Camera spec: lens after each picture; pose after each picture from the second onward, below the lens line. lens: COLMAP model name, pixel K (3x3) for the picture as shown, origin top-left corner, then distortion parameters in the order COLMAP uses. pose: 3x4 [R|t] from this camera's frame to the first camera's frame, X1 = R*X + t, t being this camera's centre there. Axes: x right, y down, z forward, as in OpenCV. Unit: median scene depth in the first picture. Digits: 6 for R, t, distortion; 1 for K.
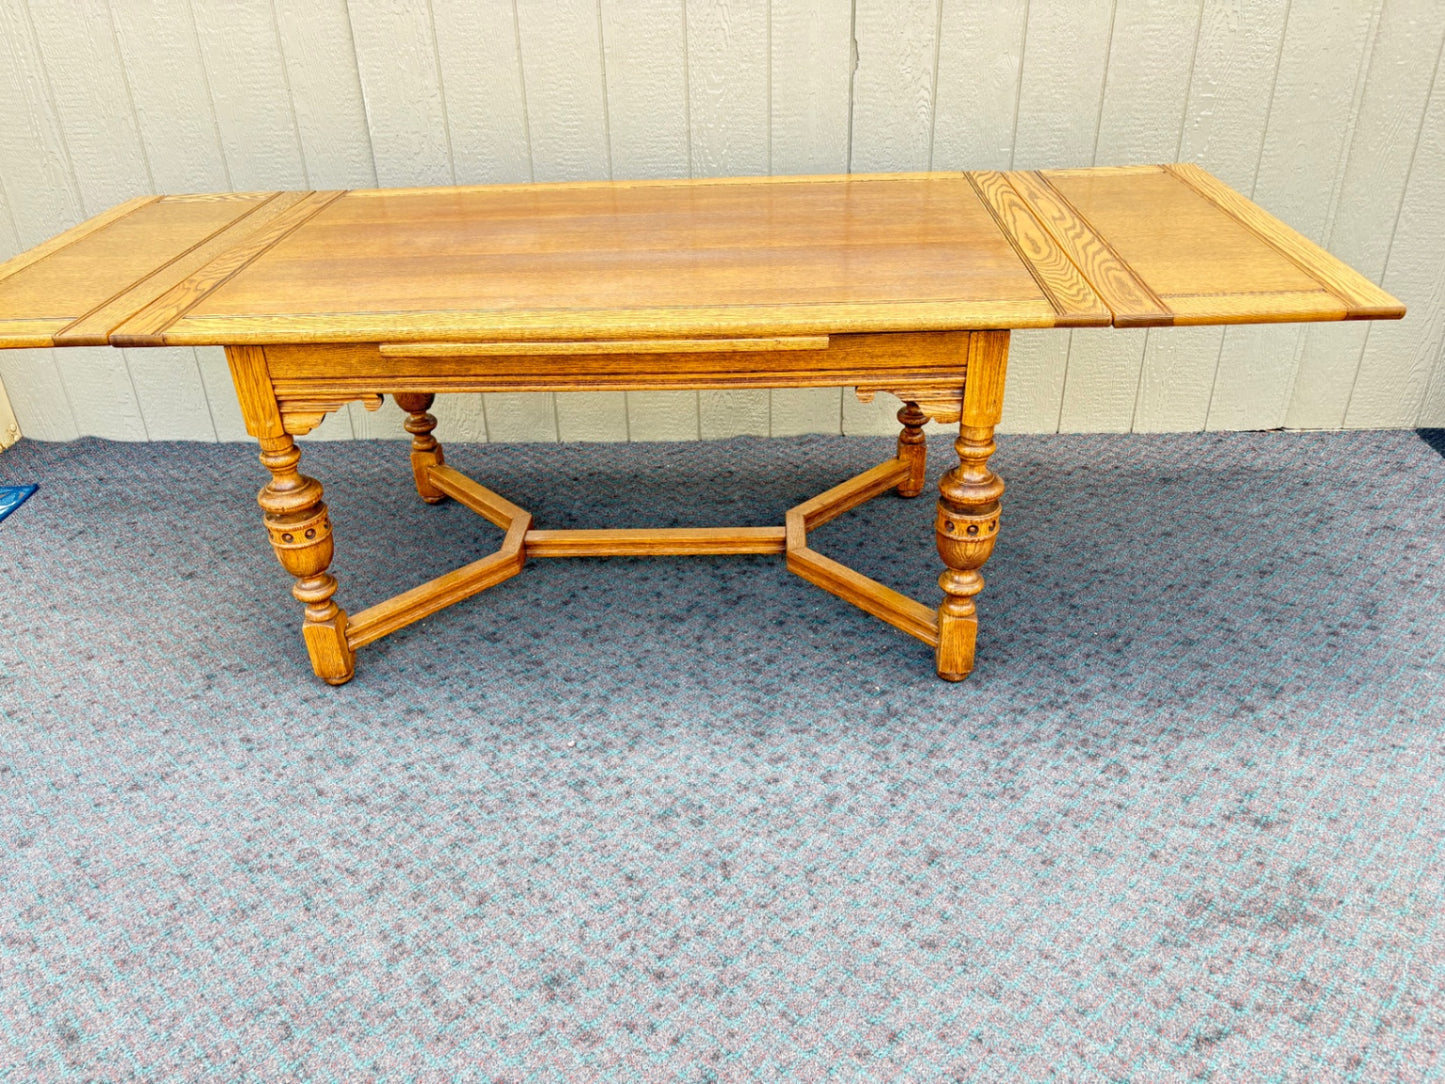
lens RADIAL K [[1099.7, 0, 722.6], [0, 1099.7, 551.7], [0, 0, 1]] dist [0.043020, -0.047673]
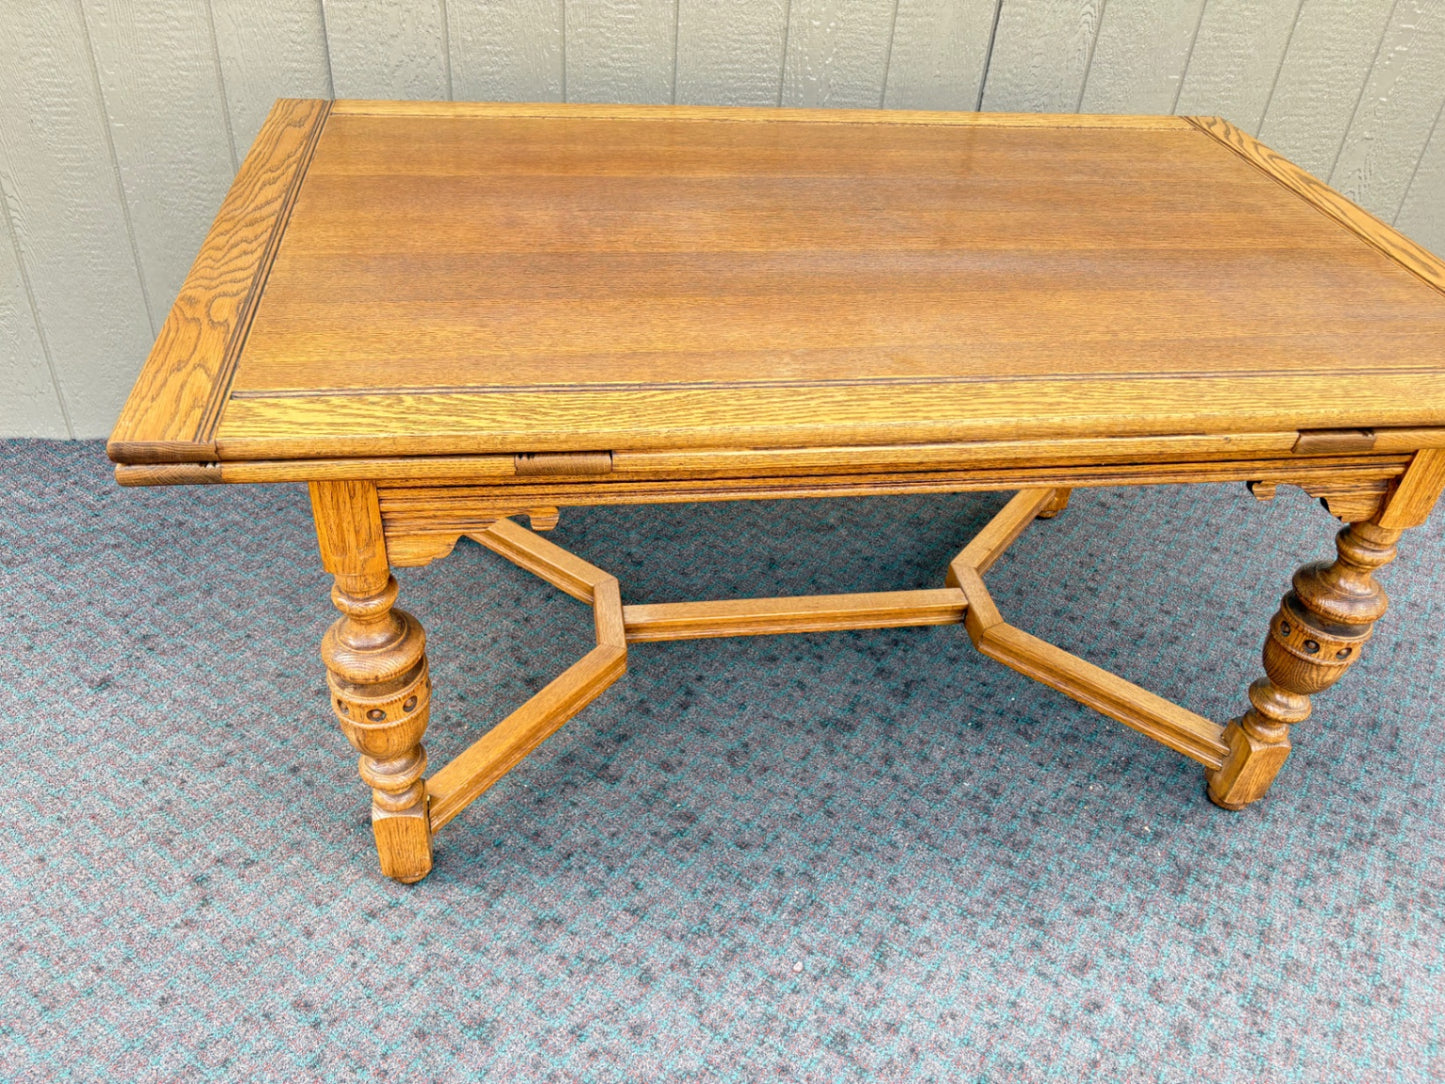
lens RADIAL K [[1099.7, 0, 719.1], [0, 1099.7, 551.9], [0, 0, 1]] dist [0.043020, -0.047673]
pose [[0.977294, -0.036147, 0.208780, -0.323358], [0.009592, 0.991879, 0.126827, -0.178502], [-0.211669, -0.121944, 0.969704, 0.352760]]
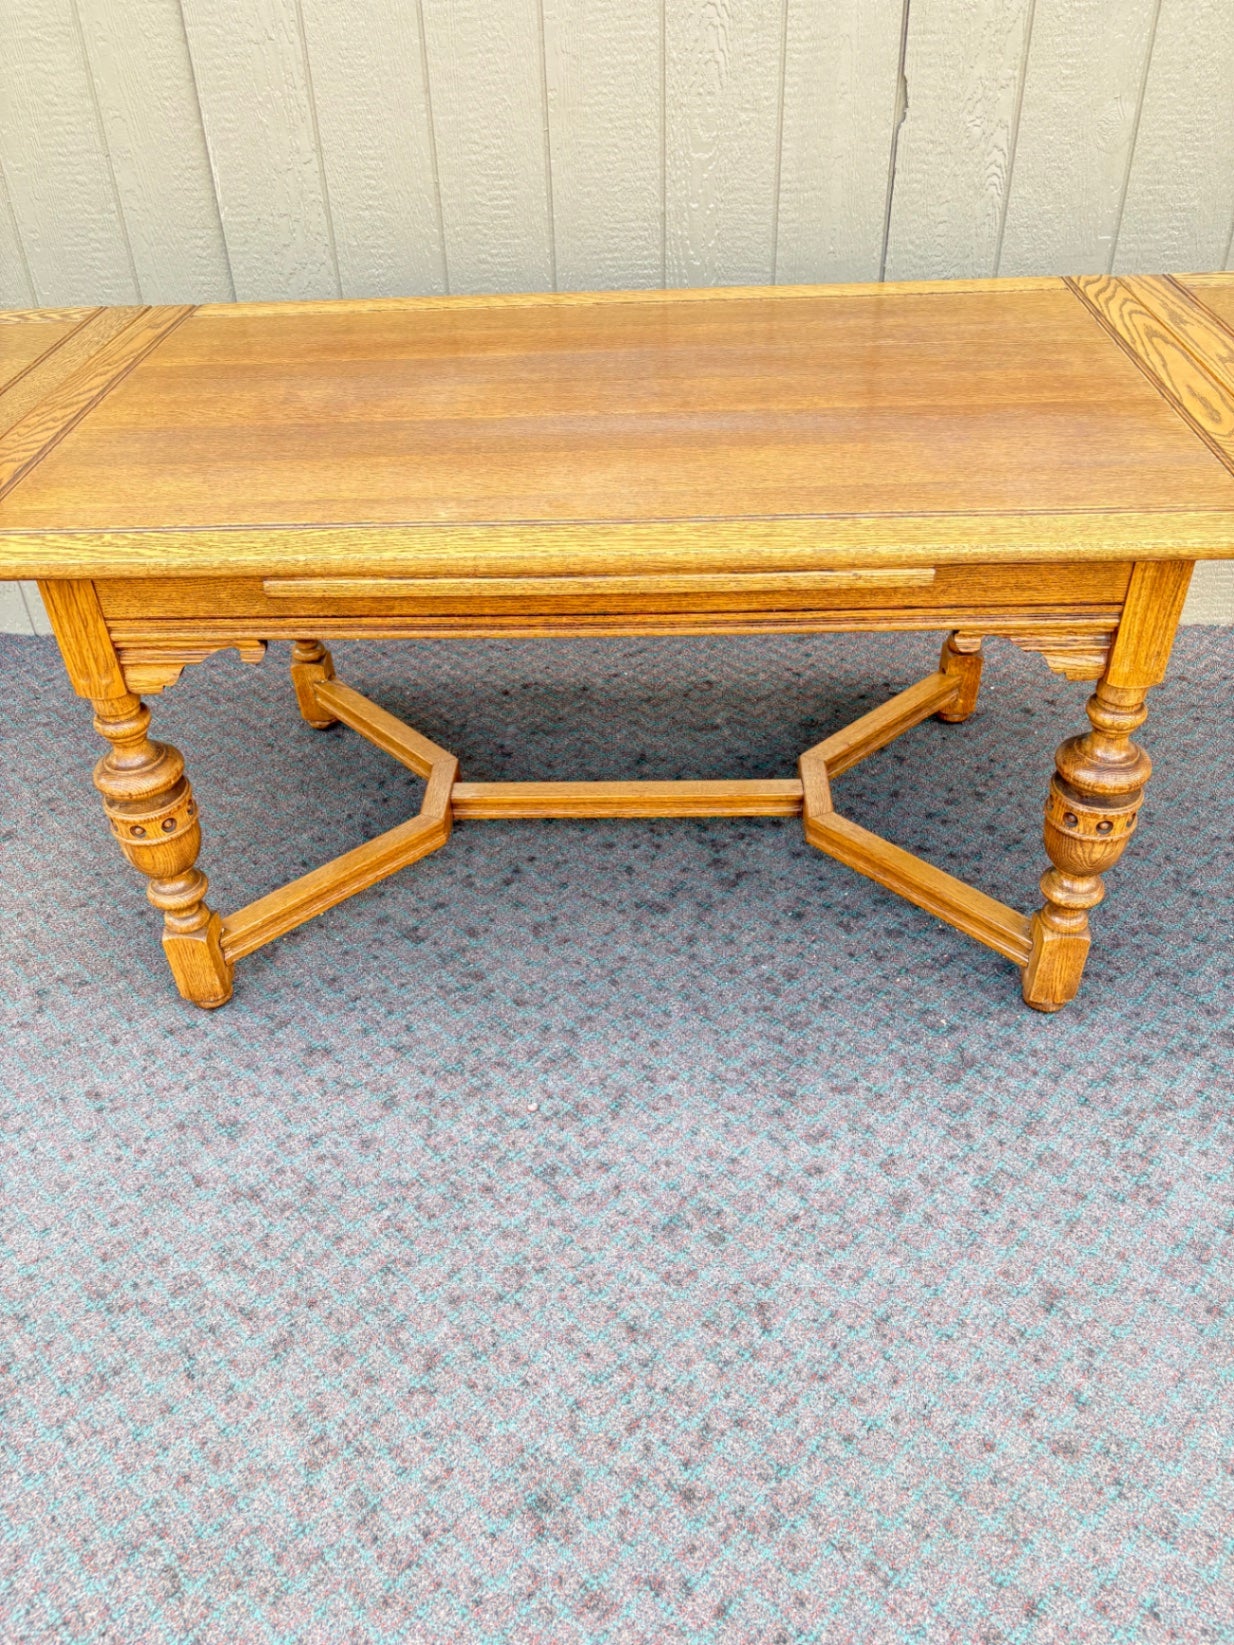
lens RADIAL K [[1251.9, 0, 611.0], [0, 1251.9, 827.3], [0, 0, 1]] dist [0.043020, -0.047673]
pose [[0.999969, 0.000779, -0.007861, -0.078404], [0.000154, 0.993015, 0.117984, -0.109423], [0.007898, -0.117982, 0.992984, 0.188141]]
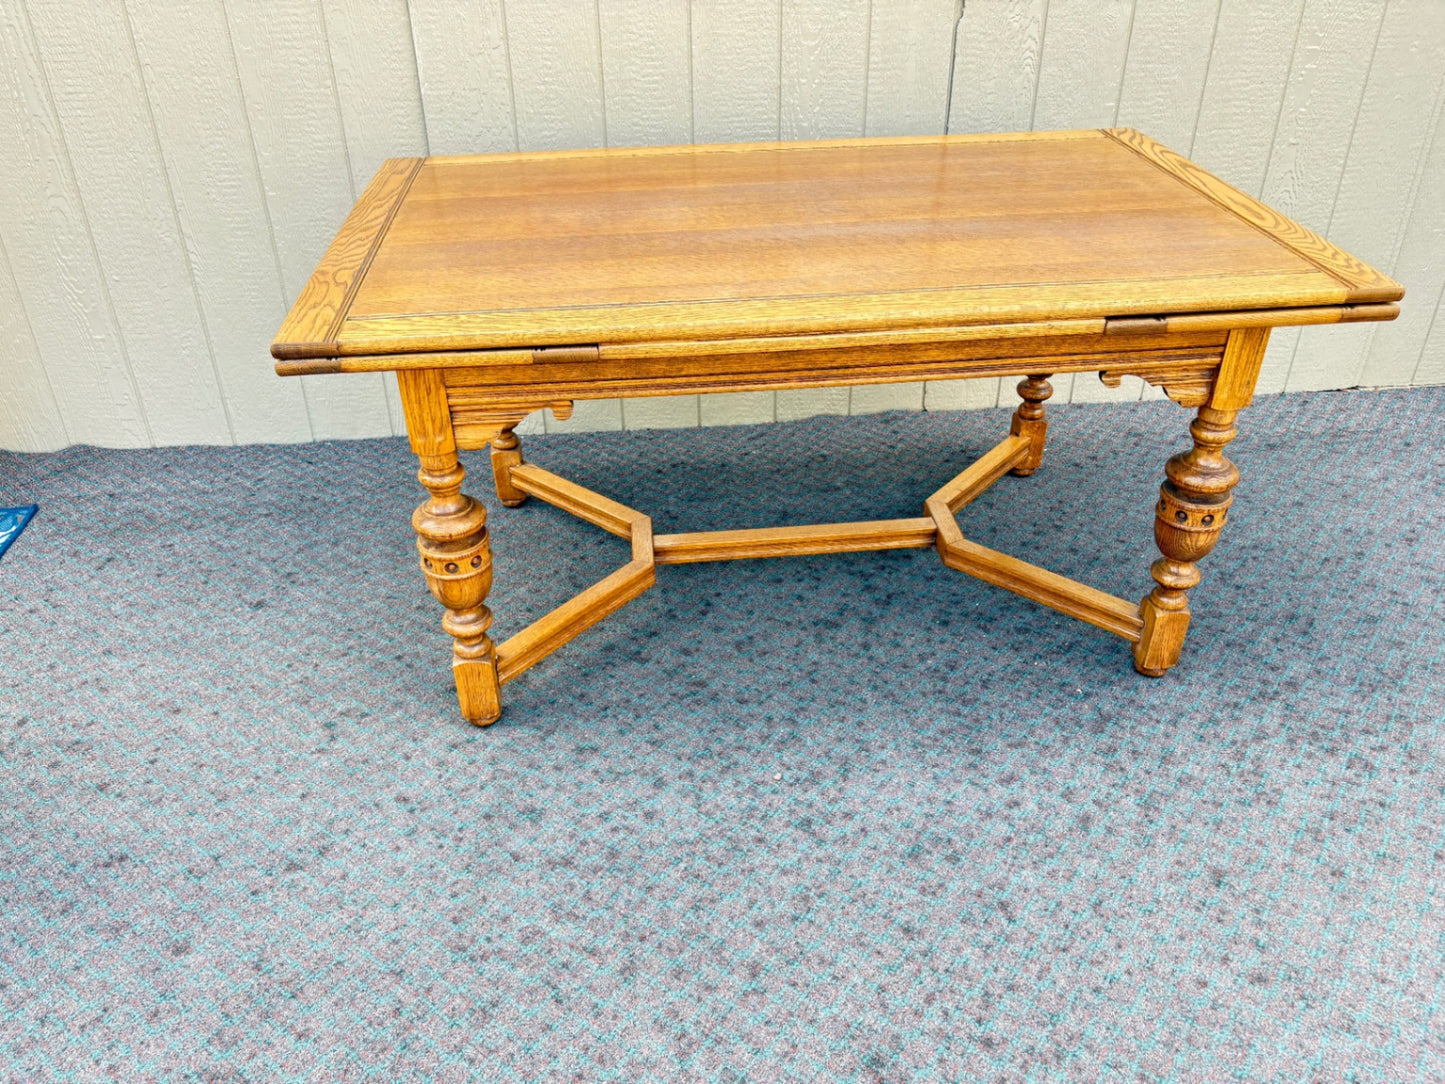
lens RADIAL K [[1099.7, 0, 724.9], [0, 1099.7, 552.2], [0, 0, 1]] dist [0.043020, -0.047673]
pose [[0.991827, -0.053117, 0.116006, -0.273868], [0.048591, 0.997956, 0.041503, -0.049067], [-0.117974, -0.035527, 0.992381, 0.112892]]
